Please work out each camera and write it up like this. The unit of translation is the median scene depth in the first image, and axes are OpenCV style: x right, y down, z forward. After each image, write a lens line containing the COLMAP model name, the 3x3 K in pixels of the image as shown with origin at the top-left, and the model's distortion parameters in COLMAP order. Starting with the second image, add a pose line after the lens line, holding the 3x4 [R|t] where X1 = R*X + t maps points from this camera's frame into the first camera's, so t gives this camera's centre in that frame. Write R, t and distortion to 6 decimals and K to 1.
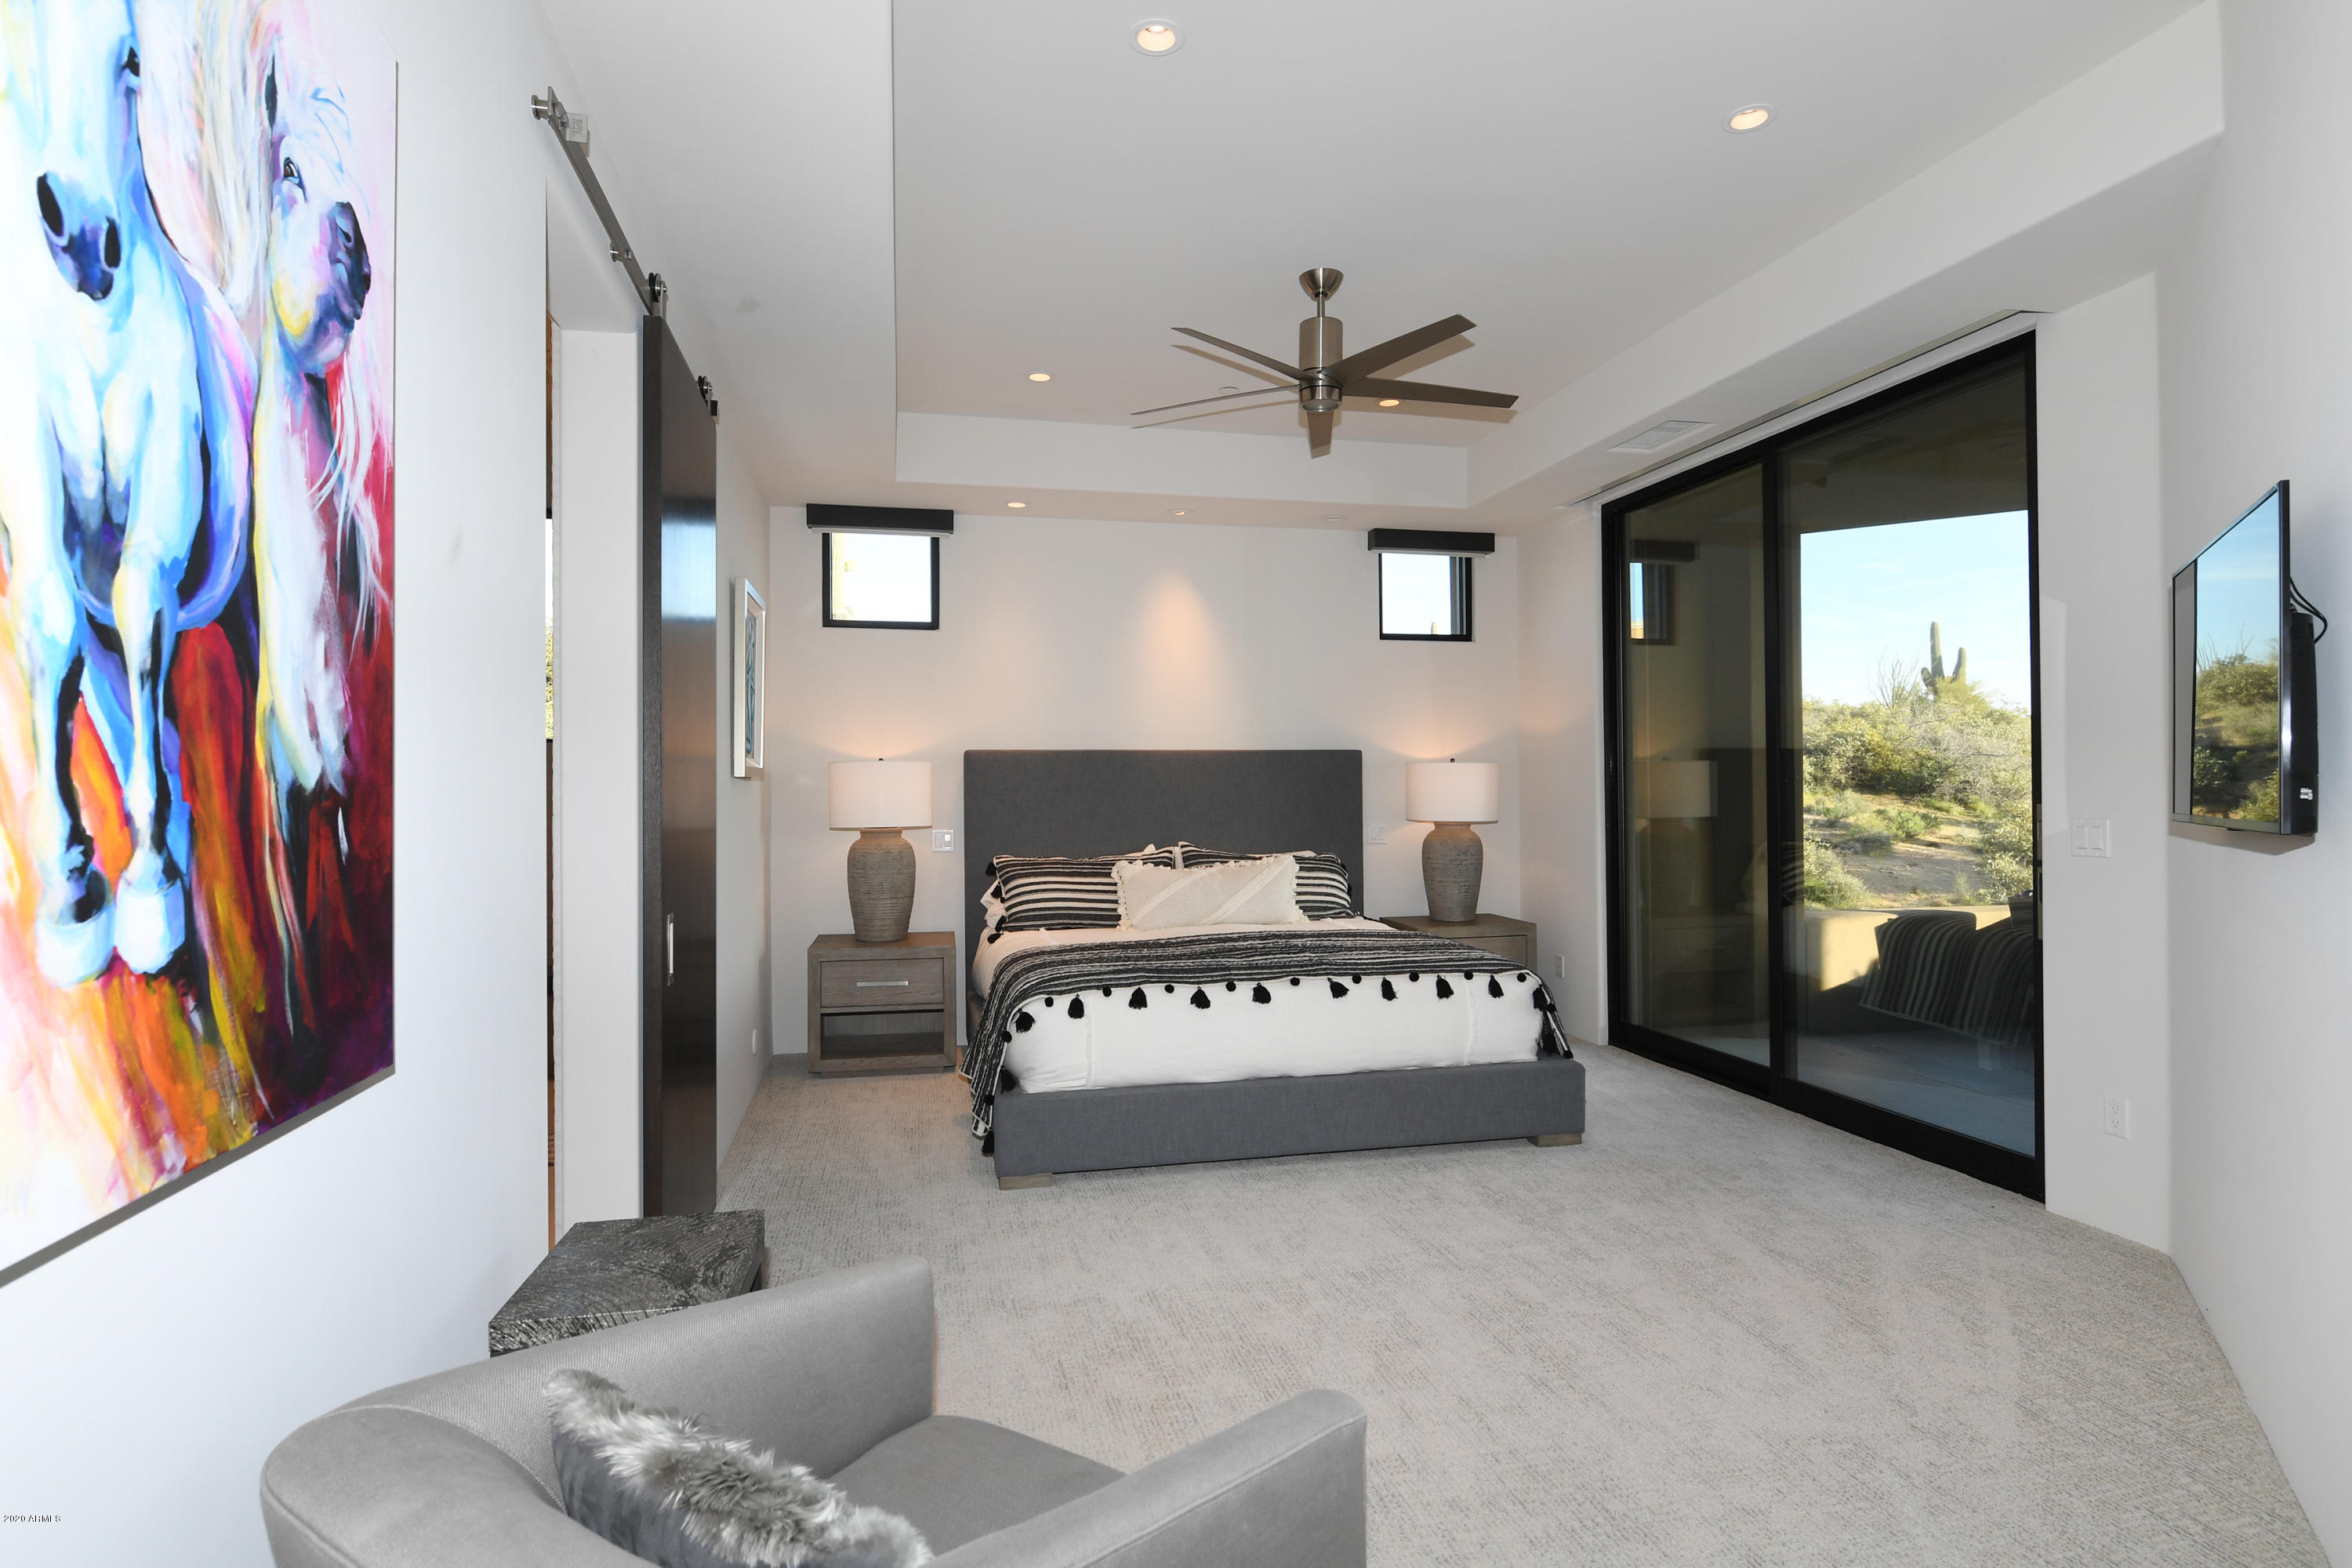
lens RADIAL K [[1150.1, 0, 1176.0], [0, 1150.1, 784.0], [0, 0, 1]] dist [0.000174, -0.000058]
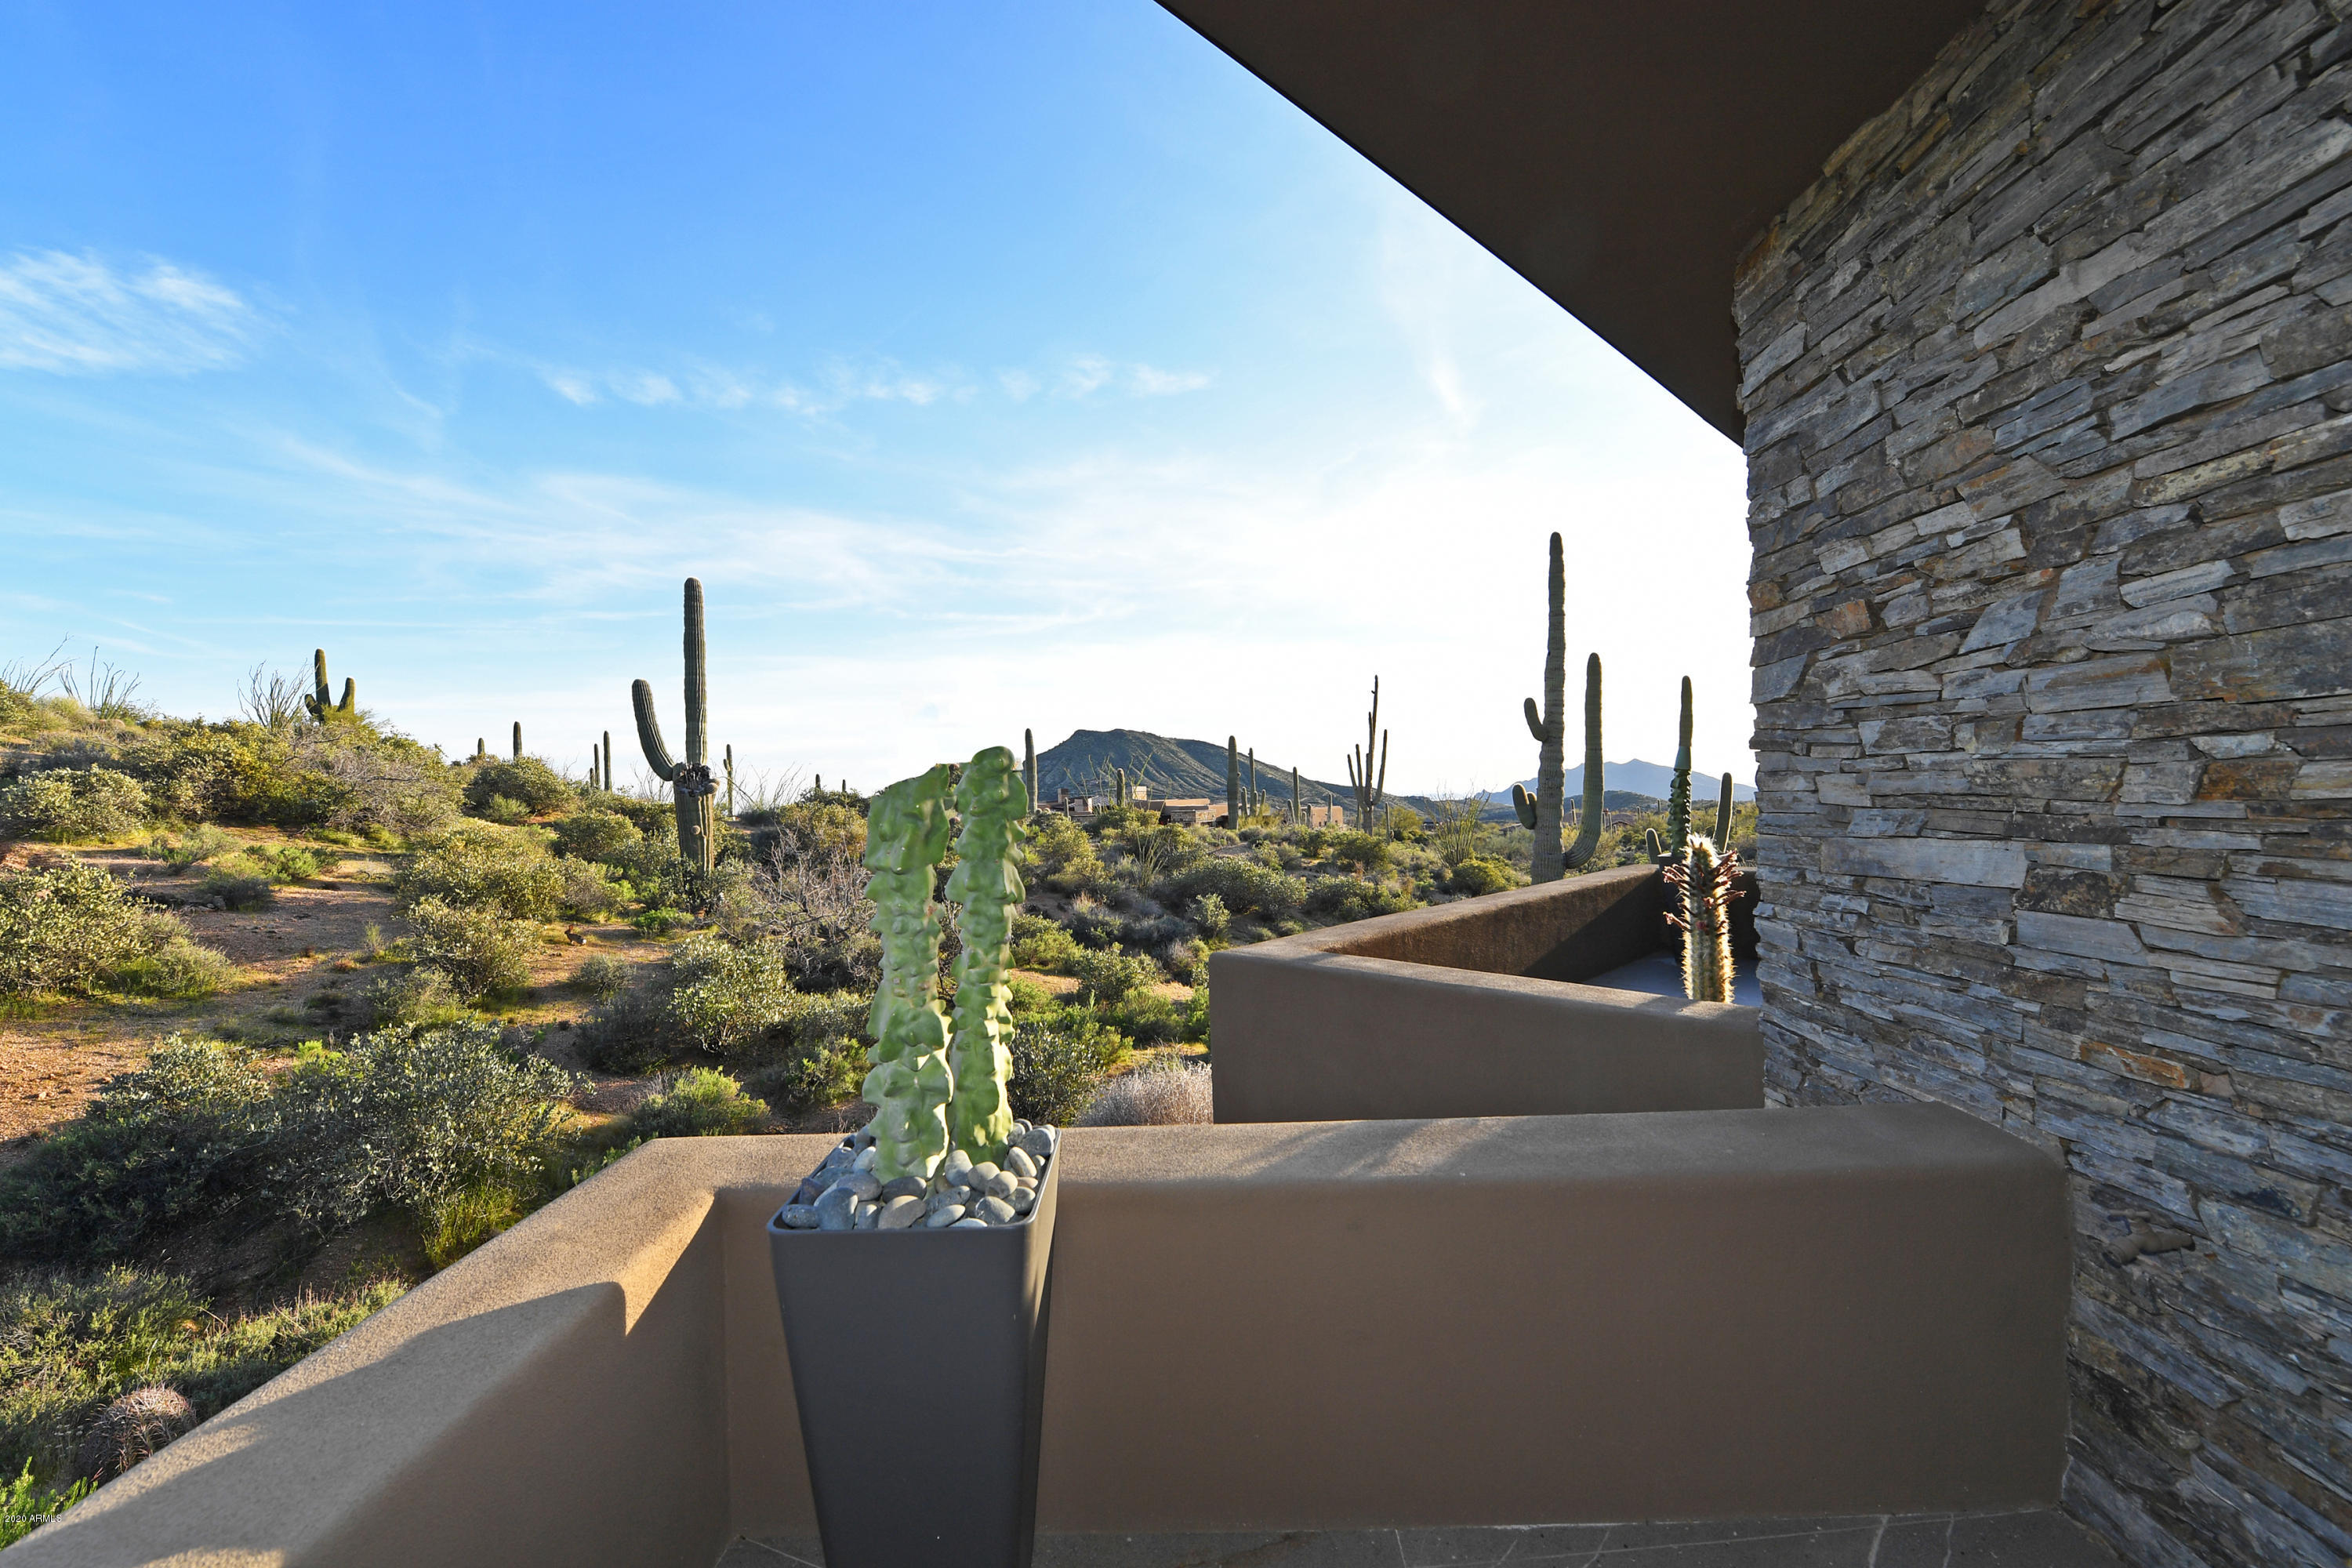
lens RADIAL K [[971.0, 0, 1176.0], [0, 971.0, 784.0], [0, 0, 1]] dist [-0.001856, -0.000396]
pose [[0.259804, 0.004579, 0.965651, 0.125251], [0.021954, 0.999702, -0.010648, 0.000270], [-0.965412, 0.023966, 0.259626, 0.201061]]
